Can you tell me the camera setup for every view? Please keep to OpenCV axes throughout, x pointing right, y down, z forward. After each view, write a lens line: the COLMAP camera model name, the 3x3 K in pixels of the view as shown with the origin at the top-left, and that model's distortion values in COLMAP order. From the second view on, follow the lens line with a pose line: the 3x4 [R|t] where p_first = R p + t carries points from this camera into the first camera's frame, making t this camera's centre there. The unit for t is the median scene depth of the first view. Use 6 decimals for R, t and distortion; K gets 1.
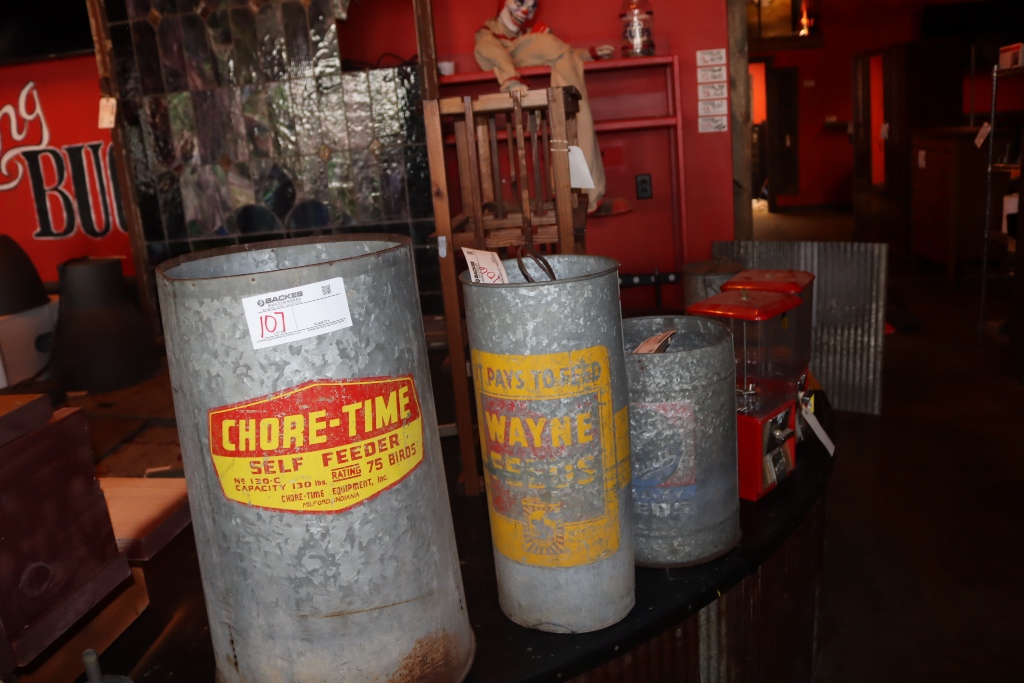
lens RADIAL K [[861.5, 0, 503.0], [0, 861.5, 347.7], [0, 0, 1]] dist [-0.145352, 0.114760]
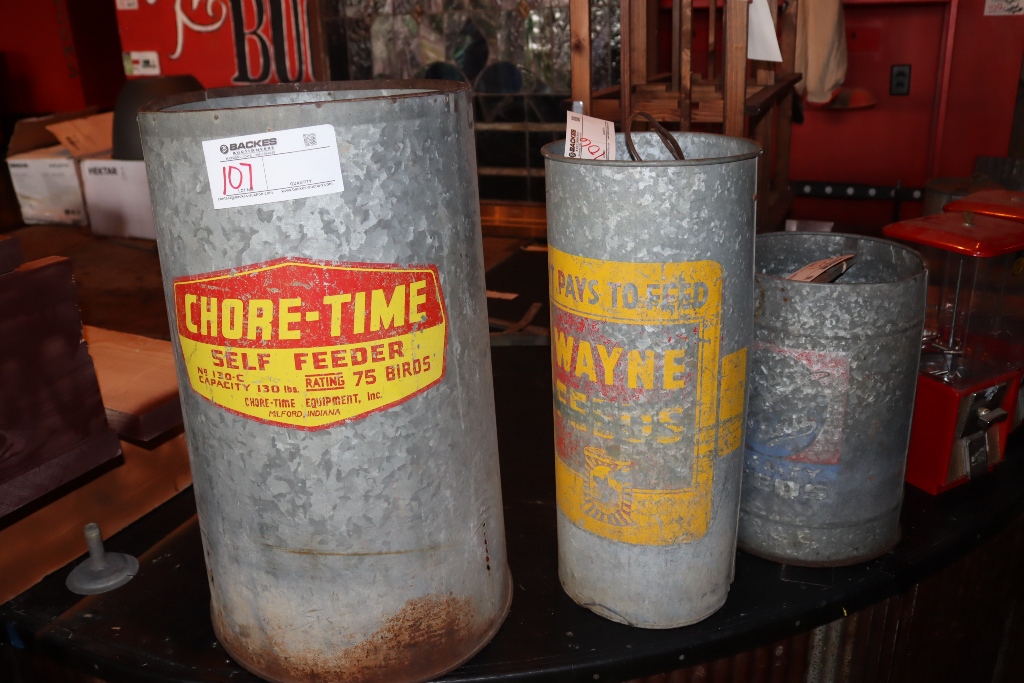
lens RADIAL K [[861.5, 0, 518.7], [0, 861.5, 340.7], [0, 0, 1]] dist [-0.145352, 0.114760]
pose [[0.953884, 0.151223, -0.259299, 0.152868], [-0.119269, 0.983653, 0.134913, -0.013546], [0.275462, -0.097766, 0.956328, 0.265065]]
